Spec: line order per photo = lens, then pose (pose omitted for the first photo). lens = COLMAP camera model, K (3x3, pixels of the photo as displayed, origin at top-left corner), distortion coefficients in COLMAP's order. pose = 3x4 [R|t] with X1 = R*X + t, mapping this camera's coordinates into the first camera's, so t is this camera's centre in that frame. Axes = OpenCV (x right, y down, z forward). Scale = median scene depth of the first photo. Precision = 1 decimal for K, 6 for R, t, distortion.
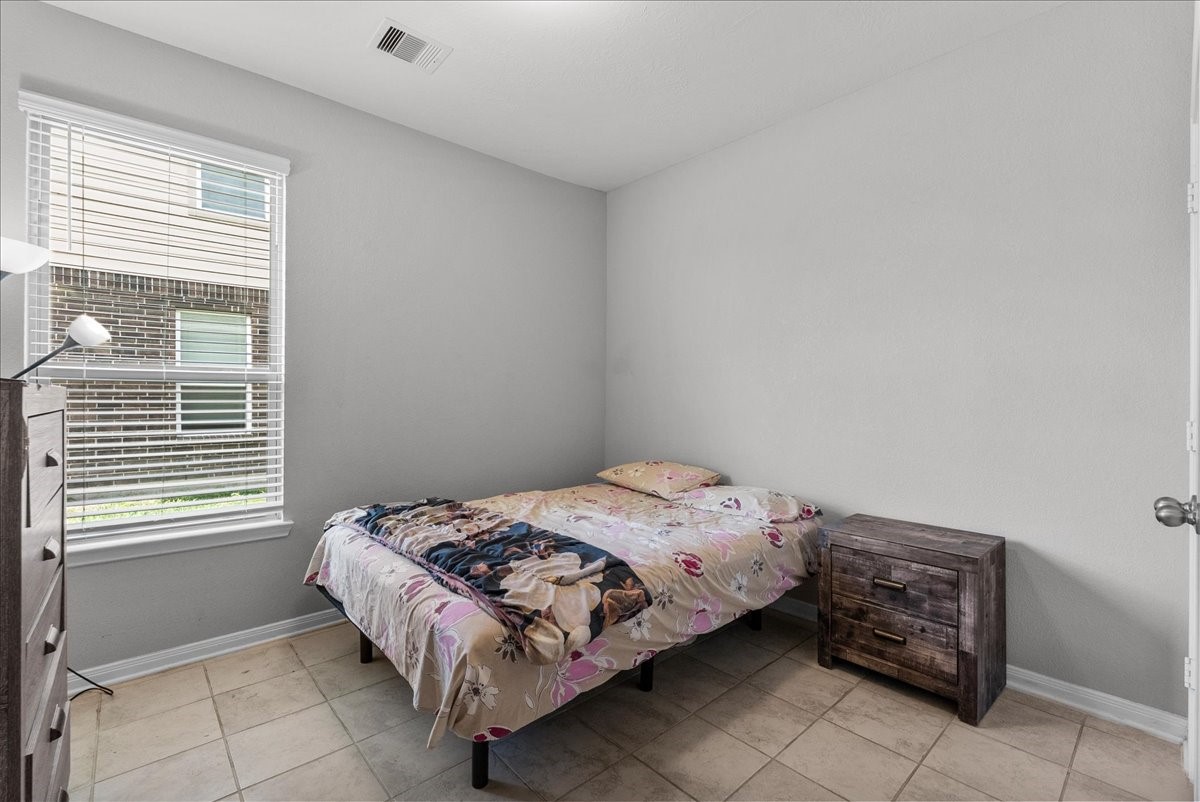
lens RADIAL K [[525.6, 0, 598.9], [0, 525.6, 399.5], [0, 0, 1]] dist [0.000044, 0.000014]
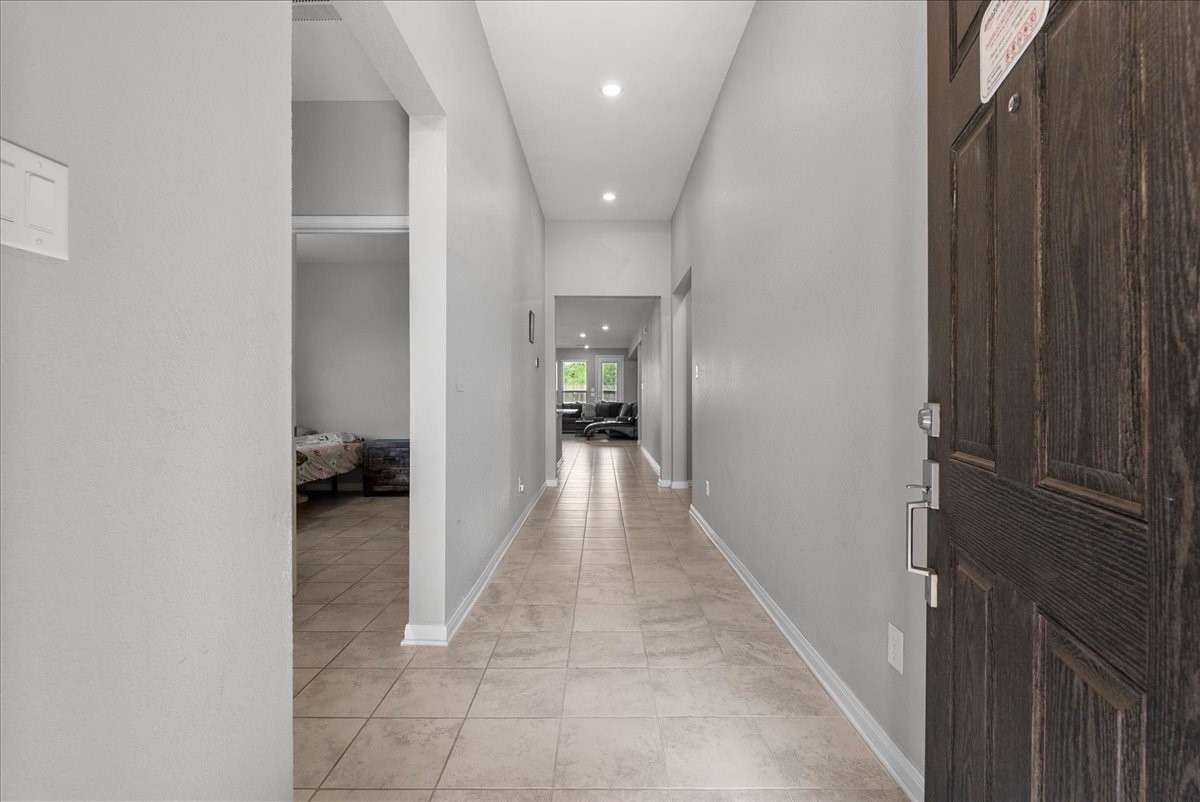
lens RADIAL K [[525.6, 0, 599.5], [0, 525.6, 402.1], [0, 0, 1]] dist [0.000044, 0.000014]
pose [[0.670788, -0.009994, 0.741582, -0.749609], [0.010141, 0.999939, 0.004303, 0.056381], [-0.741580, 0.004634, 0.670848, -1.664562]]
